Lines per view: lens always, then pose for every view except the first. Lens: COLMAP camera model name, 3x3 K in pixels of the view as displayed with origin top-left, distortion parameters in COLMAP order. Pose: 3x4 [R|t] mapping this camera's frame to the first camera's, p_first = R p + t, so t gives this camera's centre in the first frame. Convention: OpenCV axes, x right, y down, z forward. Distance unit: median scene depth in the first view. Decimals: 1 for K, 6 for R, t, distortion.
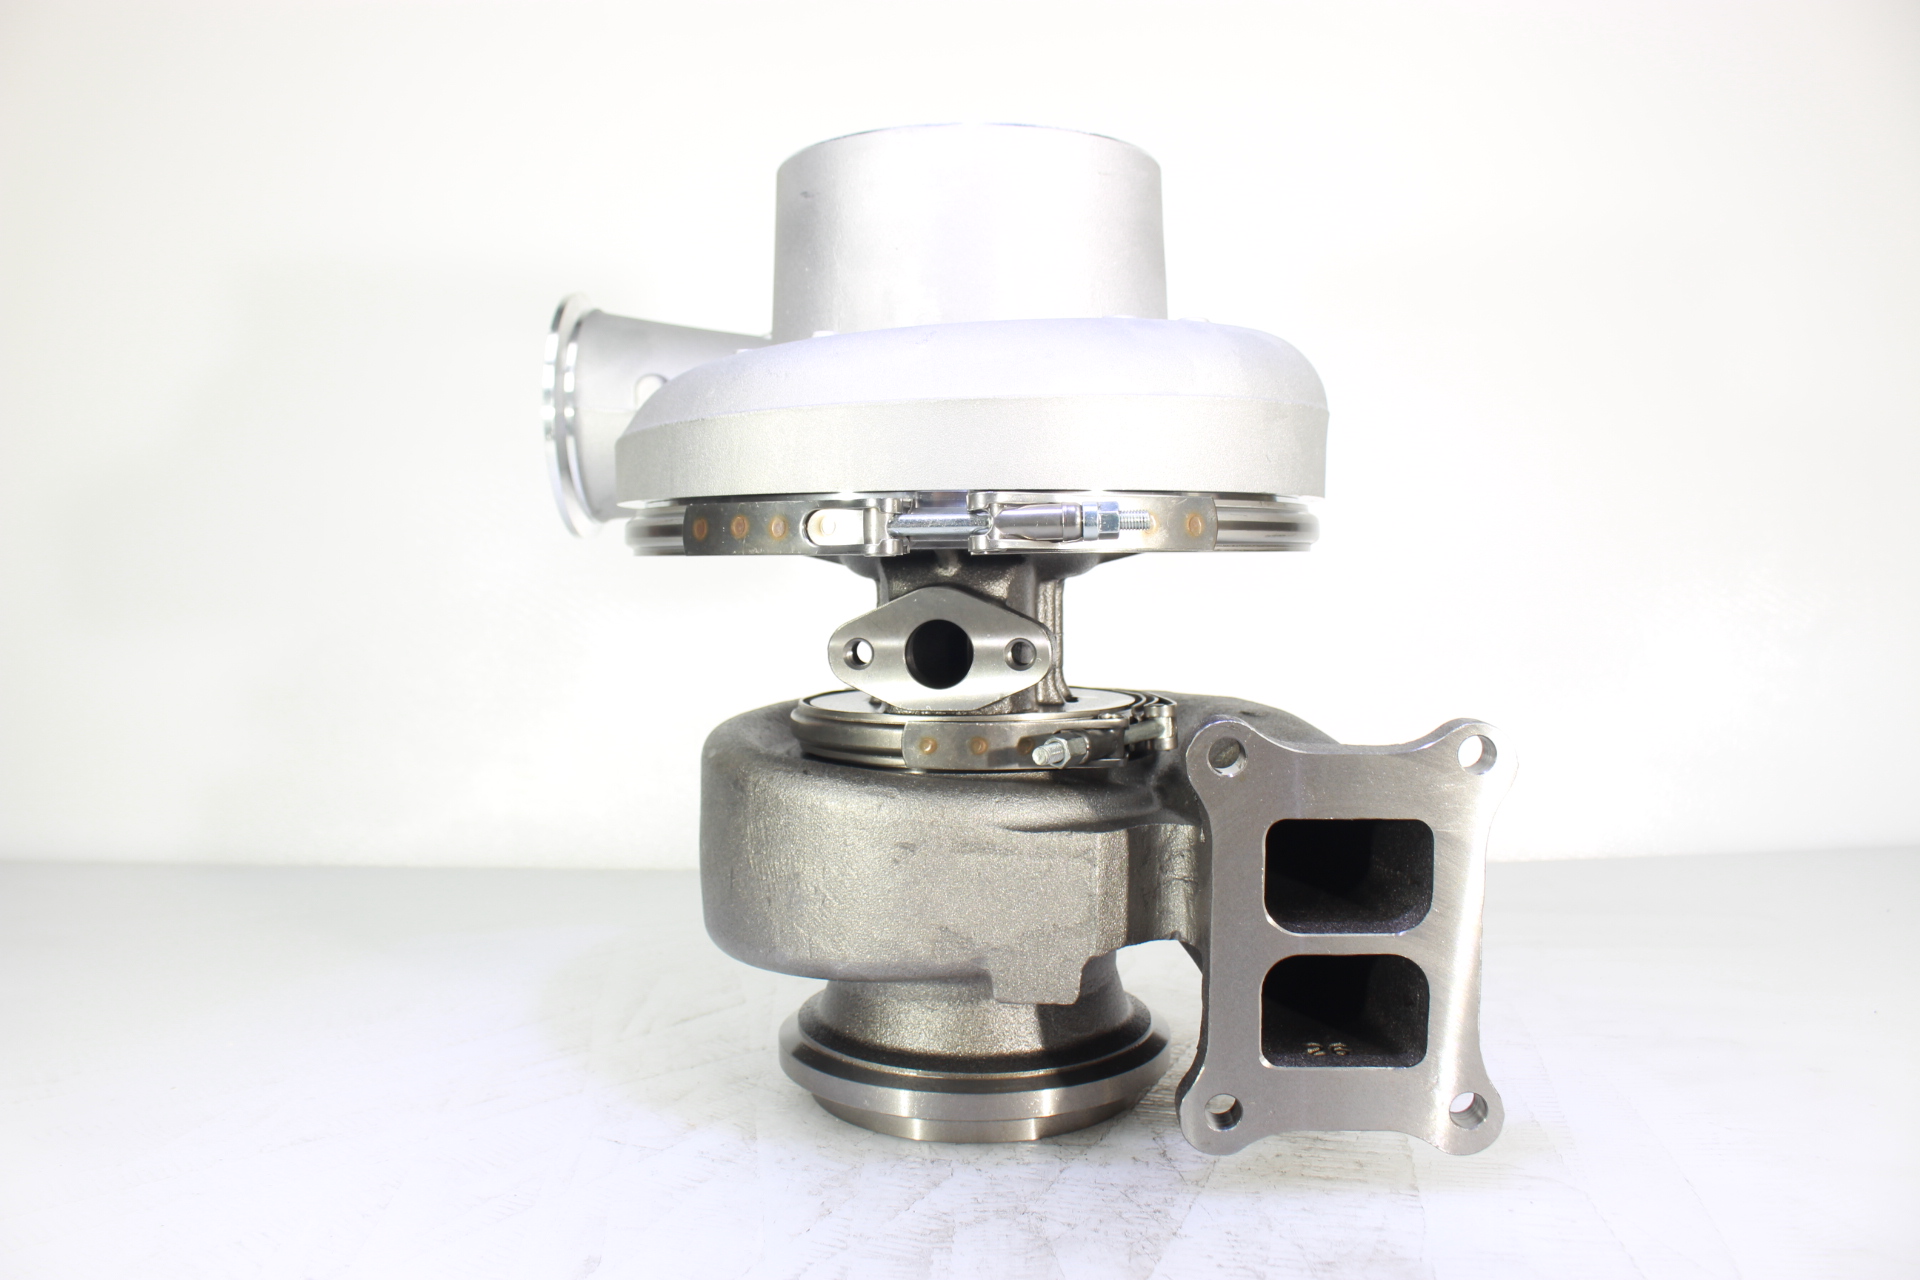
lens RADIAL K [[1635.9, 0, 960.0], [0, 1635.9, 640.0], [0, 0, 1]] dist [-0.096073, 0.006430]
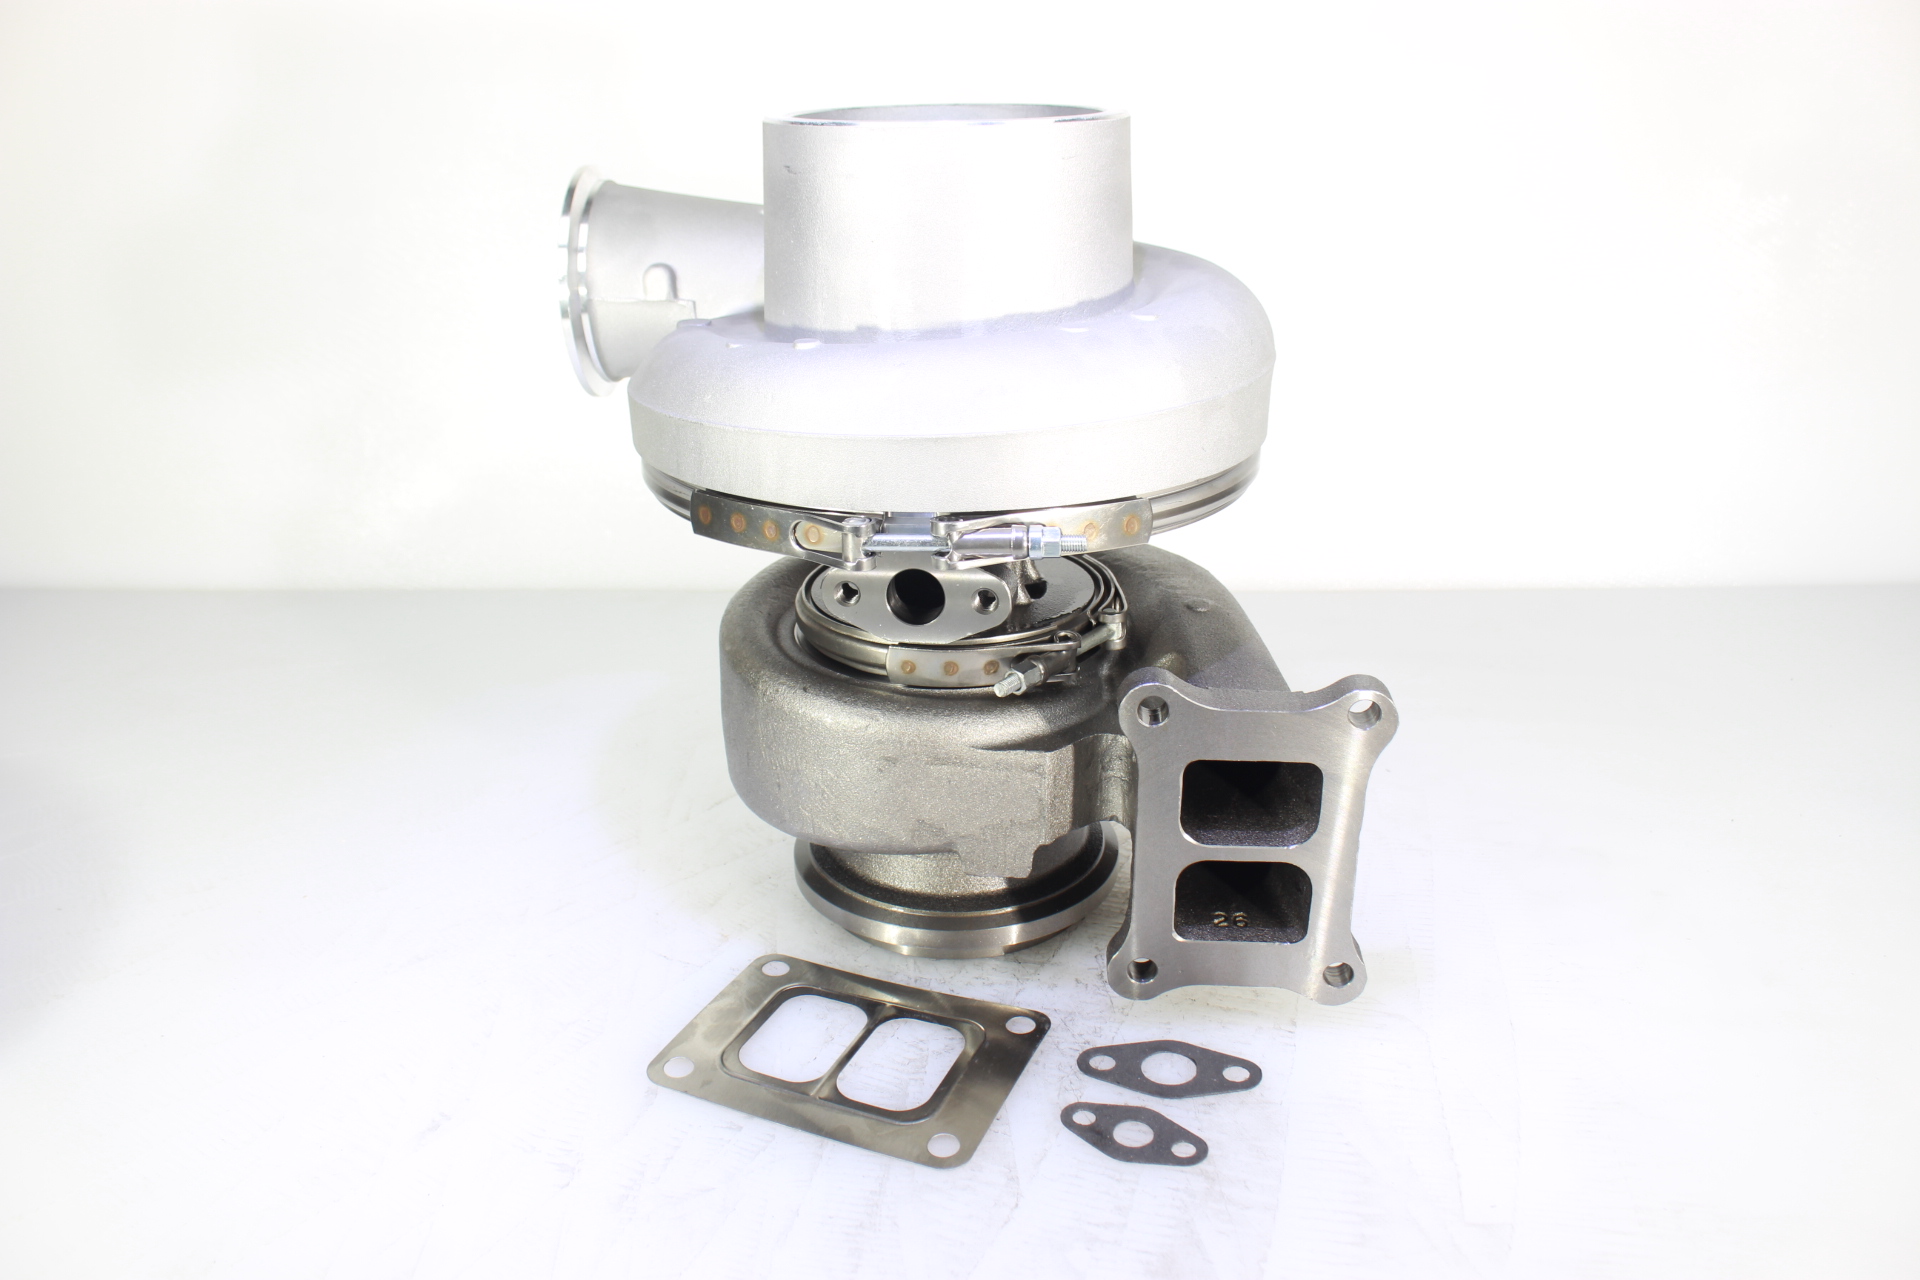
lens RADIAL K [[1646.3, 0, 956.7], [0, 1646.3, 694.9], [0, 0, 1]] dist [-0.110340, 0.002910]
pose [[0.999557, 0.007237, -0.028865, 0.051709], [0.003002, 0.940506, 0.339764, -0.330490], [0.029606, -0.339700, 0.940068, -0.125364]]
